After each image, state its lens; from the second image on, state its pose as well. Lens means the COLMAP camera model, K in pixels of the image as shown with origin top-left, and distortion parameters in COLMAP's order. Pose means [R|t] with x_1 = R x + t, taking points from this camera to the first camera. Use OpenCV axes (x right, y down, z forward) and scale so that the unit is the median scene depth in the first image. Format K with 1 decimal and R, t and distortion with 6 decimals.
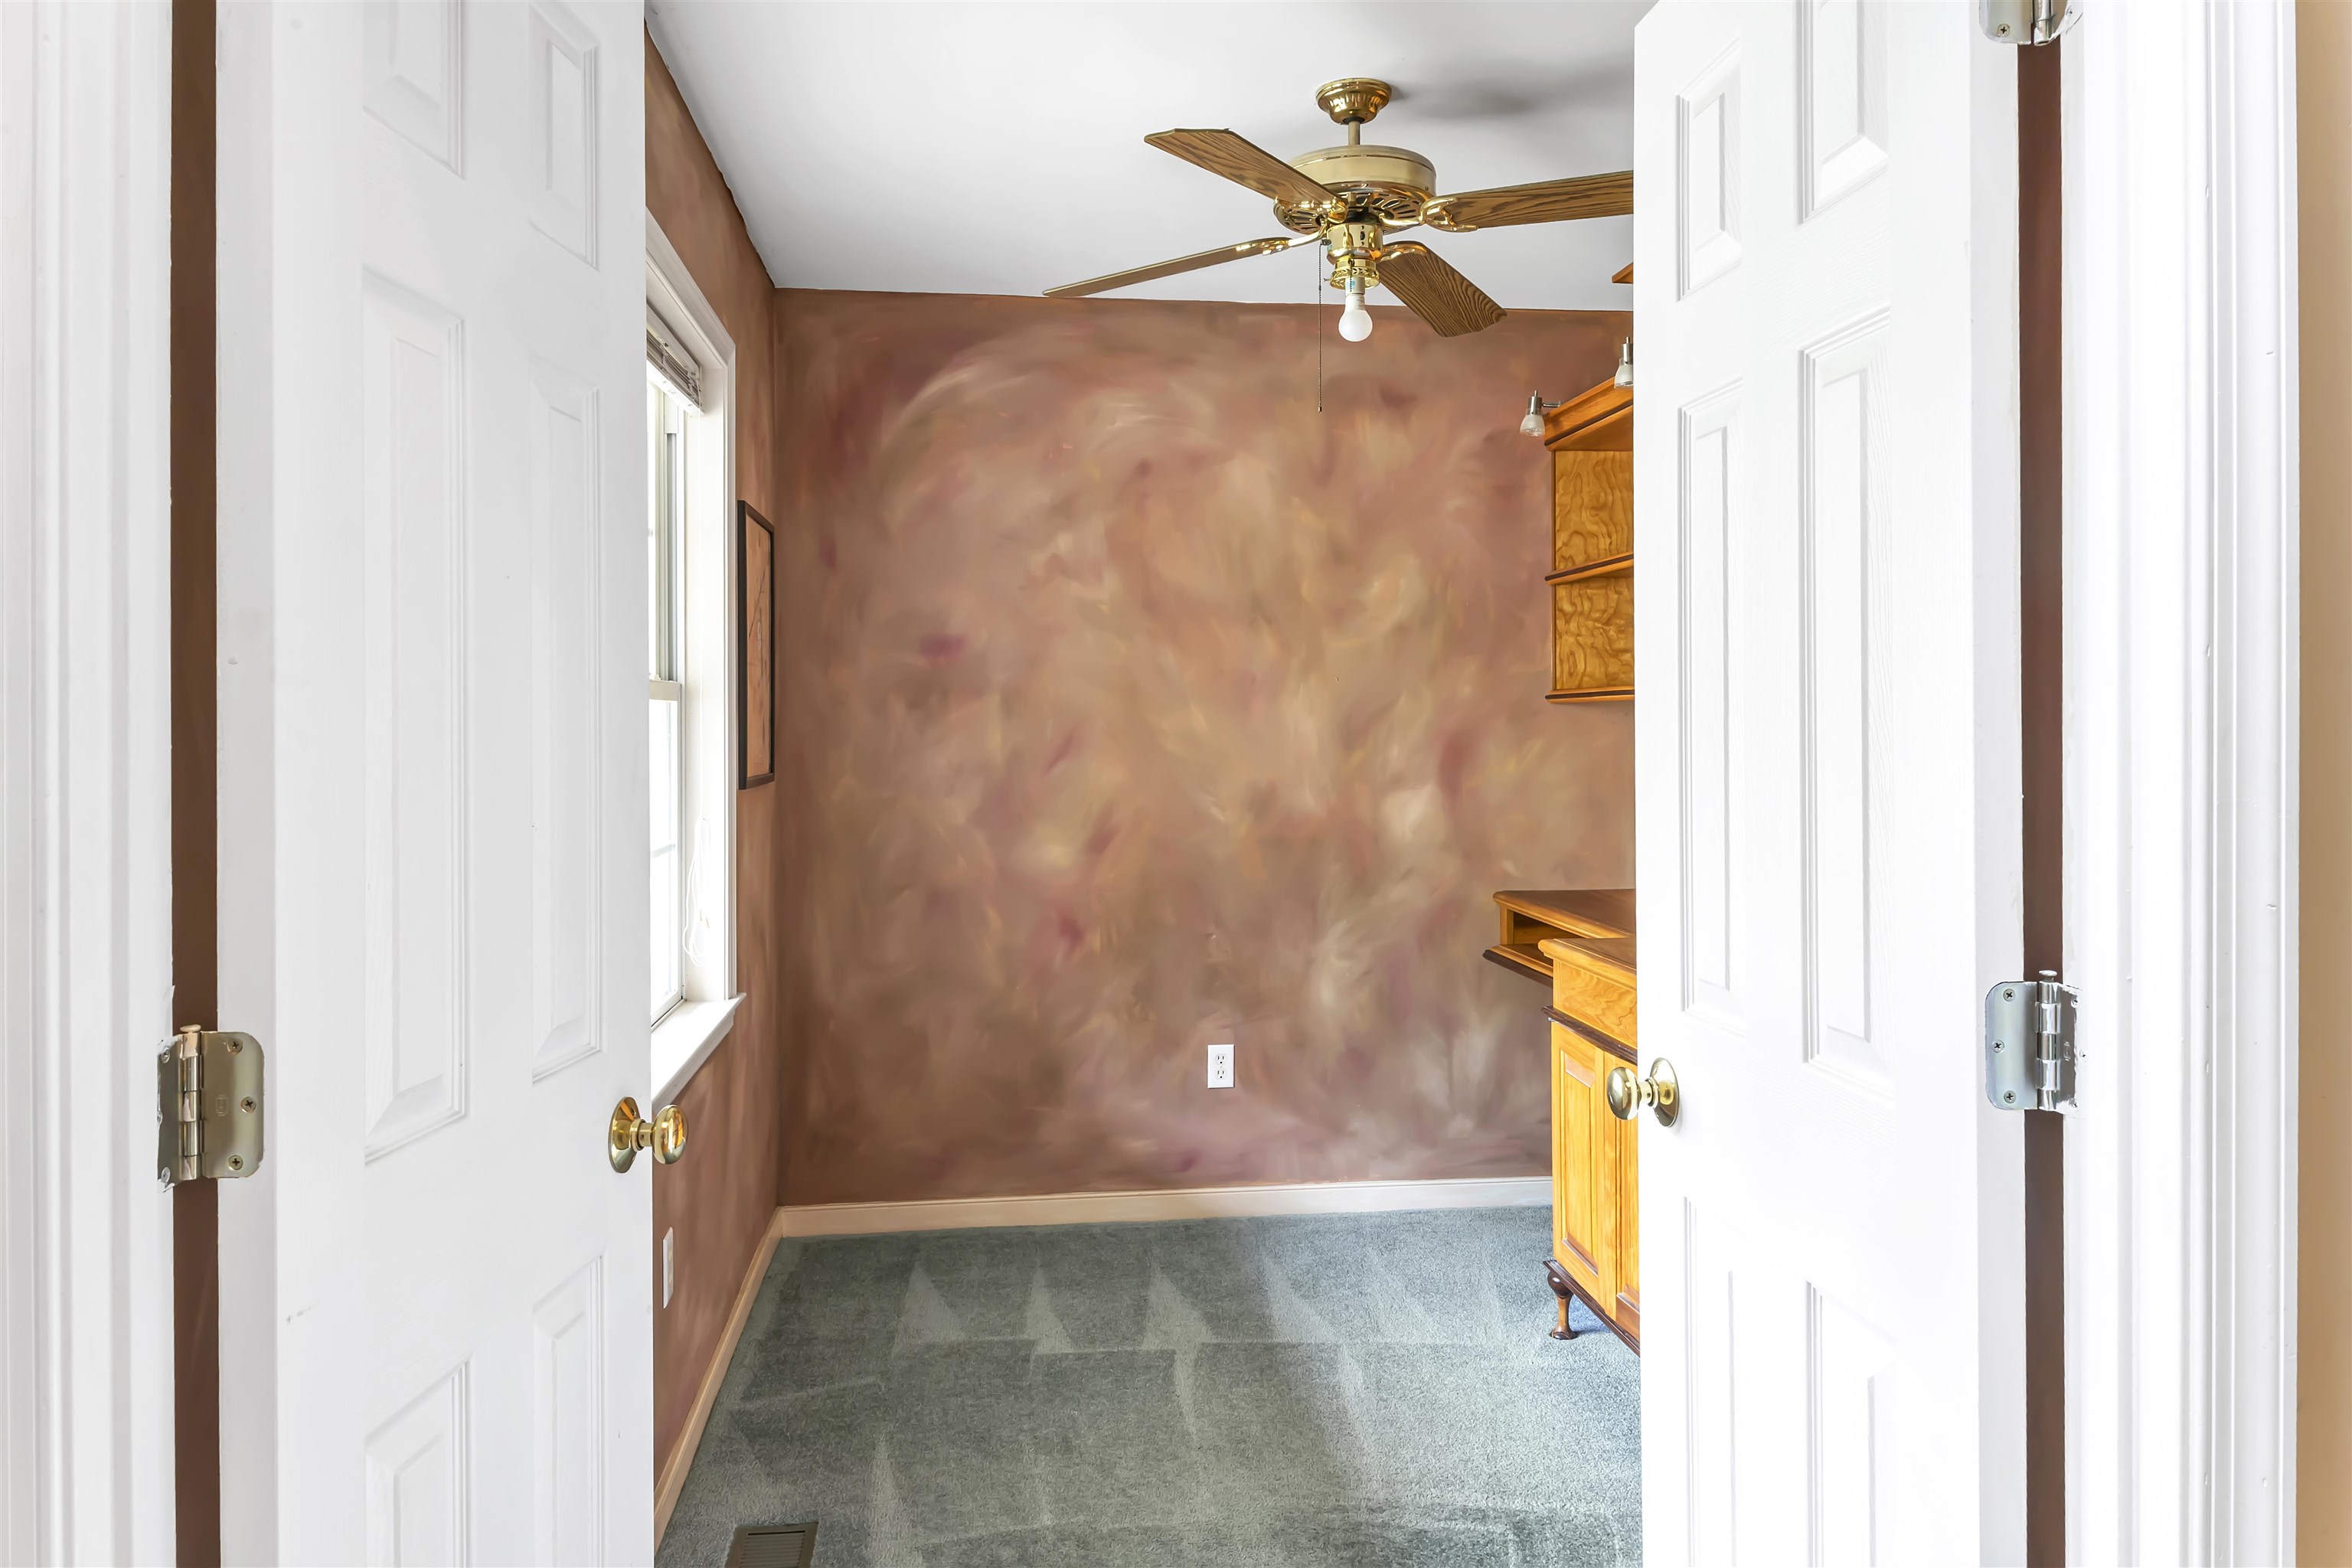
lens RADIAL K [[1621.1, 0, 1178.3], [0, 1621.1, 751.9], [0, 0, 1]] dist [0.007260, 0.000700]
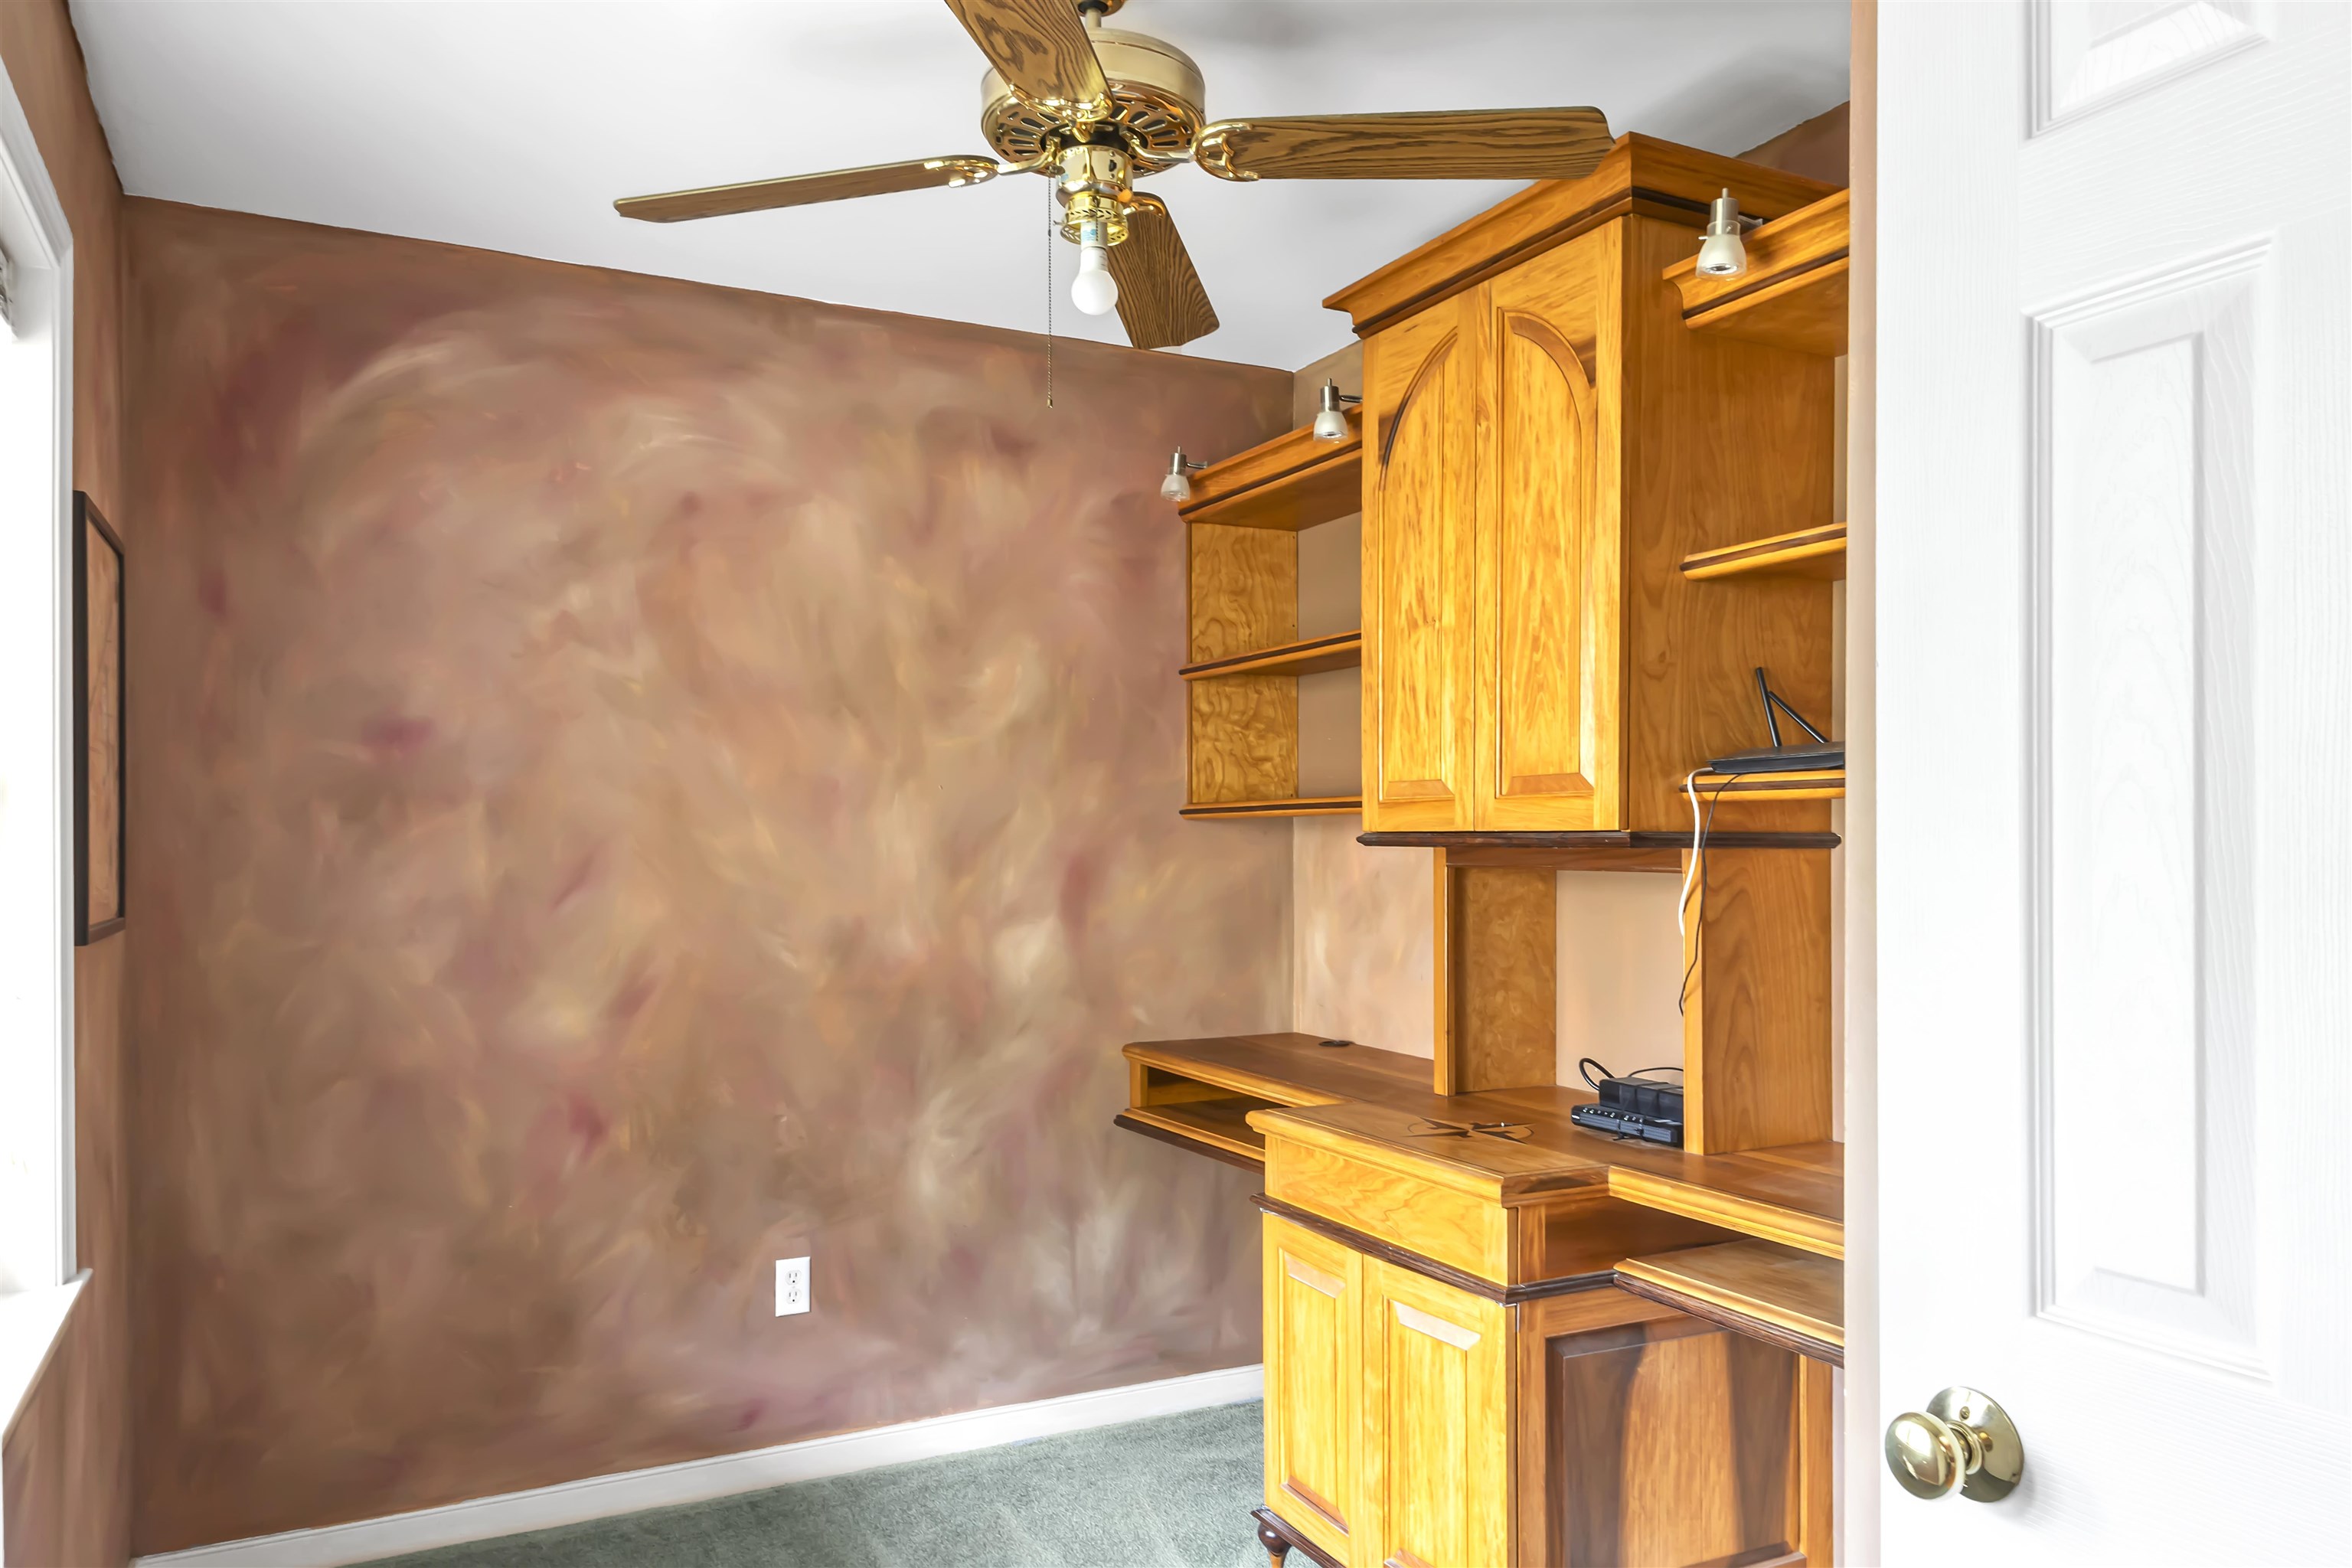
lens RADIAL K [[1631.6, 0, 1178.1], [0, 1631.6, 861.7], [0, 0, 1]] dist [0.026192, -0.041457]
pose [[0.935287, -0.003075, 0.353878, -0.078665], [0.005608, 0.999965, -0.006133, -0.002693], [-0.353847, 0.007720, 0.935272, 0.207834]]
